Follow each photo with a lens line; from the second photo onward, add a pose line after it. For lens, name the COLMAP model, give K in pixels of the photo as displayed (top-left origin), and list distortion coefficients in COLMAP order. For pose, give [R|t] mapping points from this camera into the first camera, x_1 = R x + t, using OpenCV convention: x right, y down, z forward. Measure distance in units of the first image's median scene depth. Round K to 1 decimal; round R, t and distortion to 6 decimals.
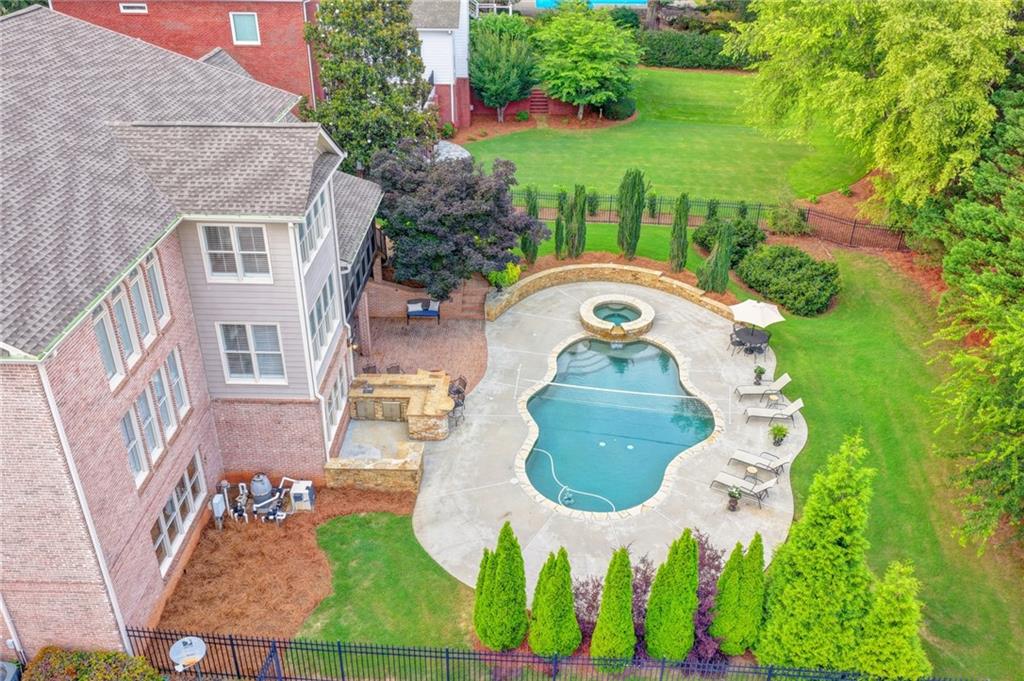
lens RADIAL K [[846.3, 0, 512.0], [0, 846.3, 340.5], [0, 0, 1]] dist [-0.002645, 0.007901]
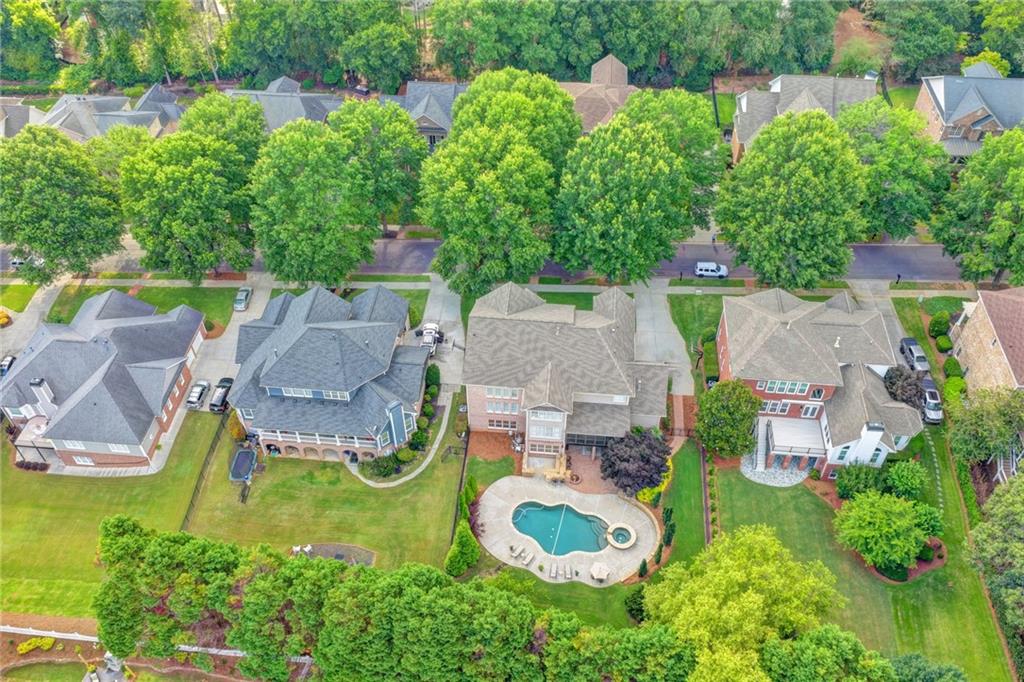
lens RADIAL K [[846.3, 0, 512.0], [0, 846.3, 341.0], [0, 0, 1]] dist [-0.002645, 0.007901]
pose [[-0.069370, 0.710412, -0.700359, 1.792852], [-0.494501, 0.585241, 0.642621, -2.191271], [0.866404, 0.390907, 0.310702, -0.377628]]
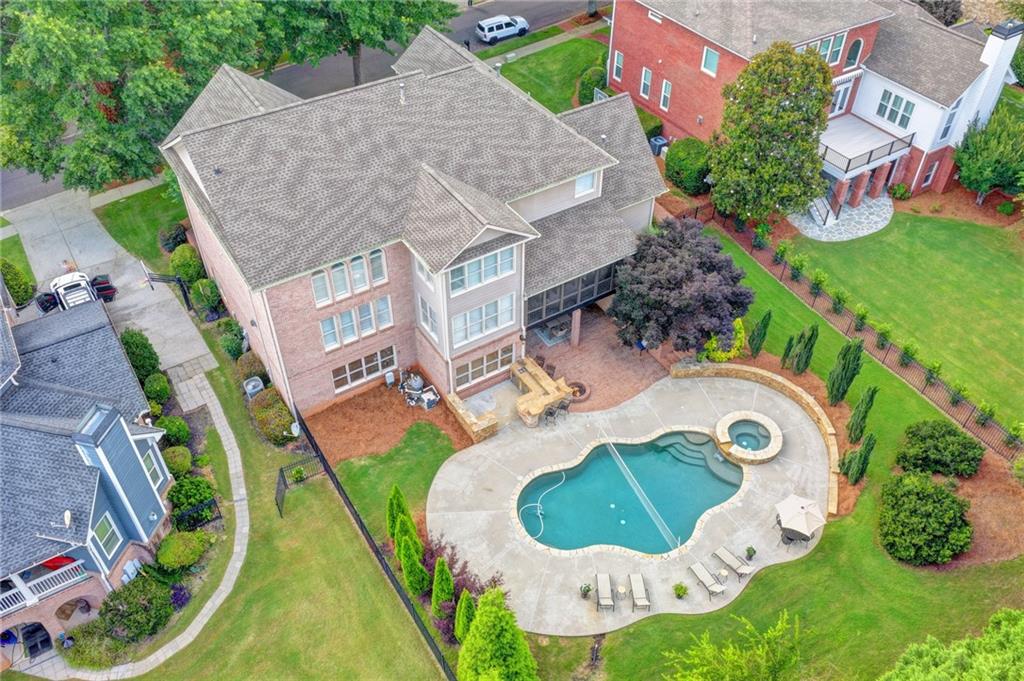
lens RADIAL K [[846.3, 0, 512.0], [0, 846.3, 340.5], [0, 0, 1]] dist [-0.002645, 0.007901]
pose [[0.556394, 0.562350, -0.611709, 0.678918], [-0.408273, 0.826210, 0.388188, -0.536458], [0.723698, 0.033759, 0.689291, -0.047983]]
